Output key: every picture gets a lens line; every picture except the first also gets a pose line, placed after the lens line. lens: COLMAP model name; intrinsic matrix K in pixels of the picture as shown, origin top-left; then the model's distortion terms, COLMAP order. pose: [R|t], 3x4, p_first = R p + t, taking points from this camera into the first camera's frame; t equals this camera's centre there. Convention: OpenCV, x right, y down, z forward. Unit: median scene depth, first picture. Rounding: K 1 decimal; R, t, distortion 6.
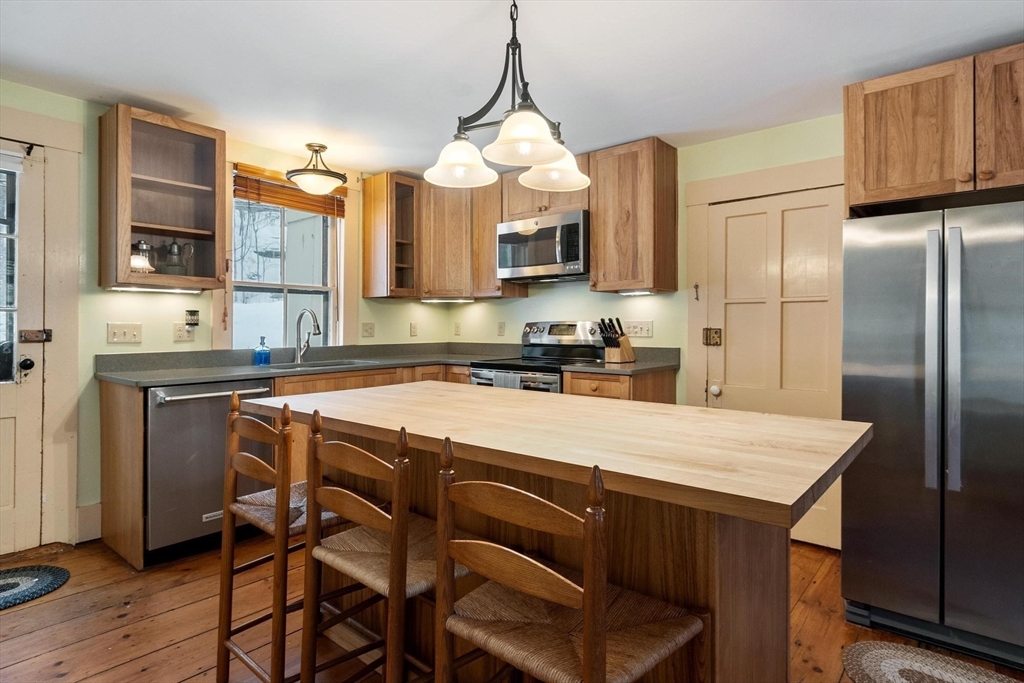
lens RADIAL K [[548.1, 0, 511.0], [0, 548.1, 332.0], [0, 0, 1]] dist [0.004221, 0.000223]
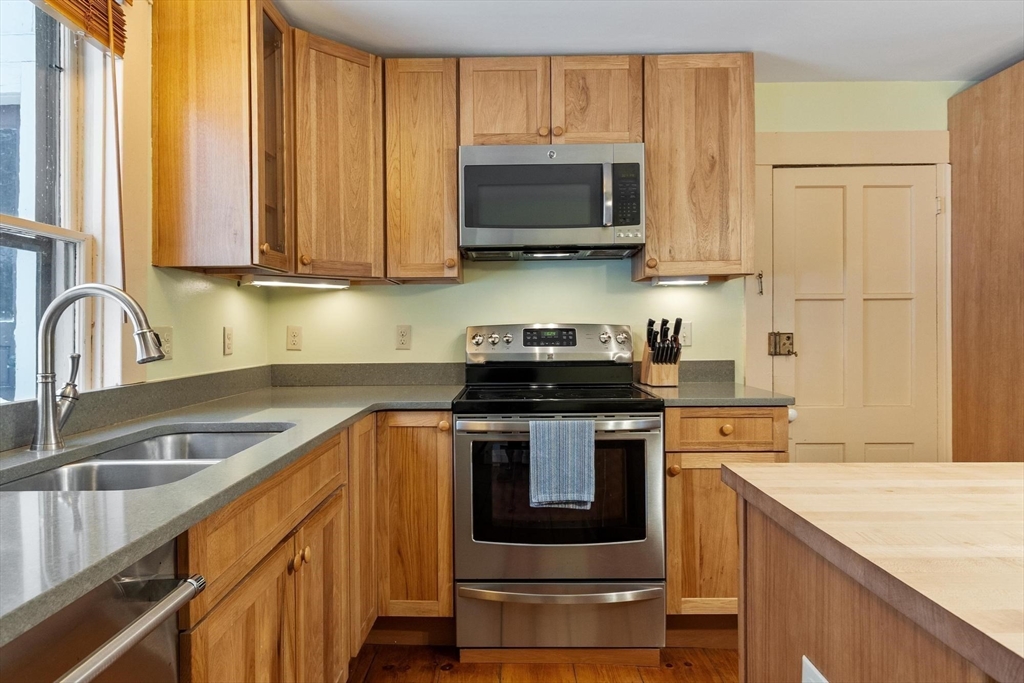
lens RADIAL K [[605.0, 0, 509.7], [0, 605.0, 332.1], [0, 0, 1]] dist [0.005370, -0.001871]
pose [[0.770716, -0.008958, 0.637115, -0.422450], [0.014603, 0.999887, -0.003607, -0.009247], [-0.637011, 0.012084, 0.770760, 0.569371]]
